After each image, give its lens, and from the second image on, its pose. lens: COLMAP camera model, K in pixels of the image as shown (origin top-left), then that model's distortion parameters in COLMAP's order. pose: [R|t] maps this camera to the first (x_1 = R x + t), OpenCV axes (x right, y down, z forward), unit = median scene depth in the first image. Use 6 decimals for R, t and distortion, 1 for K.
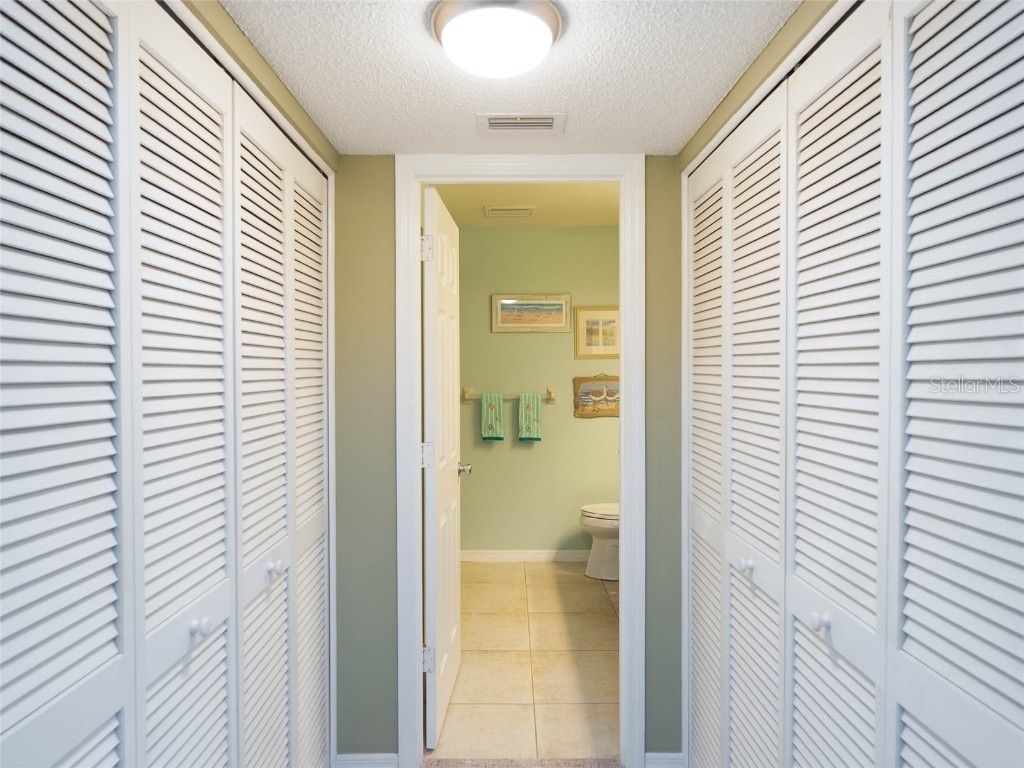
lens RADIAL K [[647.6, 0, 512.0], [0, 647.6, 383.1], [0, 0, 1]] dist [-0.000676, -0.002188]
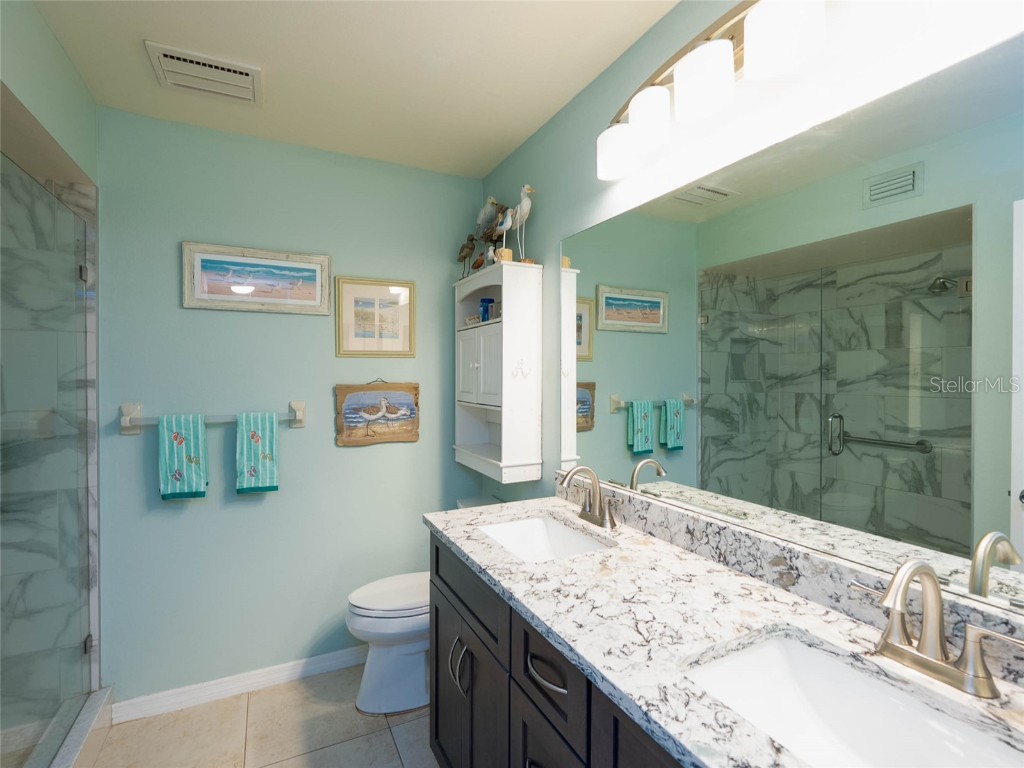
lens RADIAL K [[481.5, 0, 514.3], [0, 481.5, 383.4], [0, 0, 1]] dist [-0.002260, -0.000225]
pose [[0.890686, -0.002447, 0.454612, 0.036694], [0.000767, 0.999992, 0.003880, -0.012502], [-0.454617, -0.003107, 0.890681, 0.491723]]
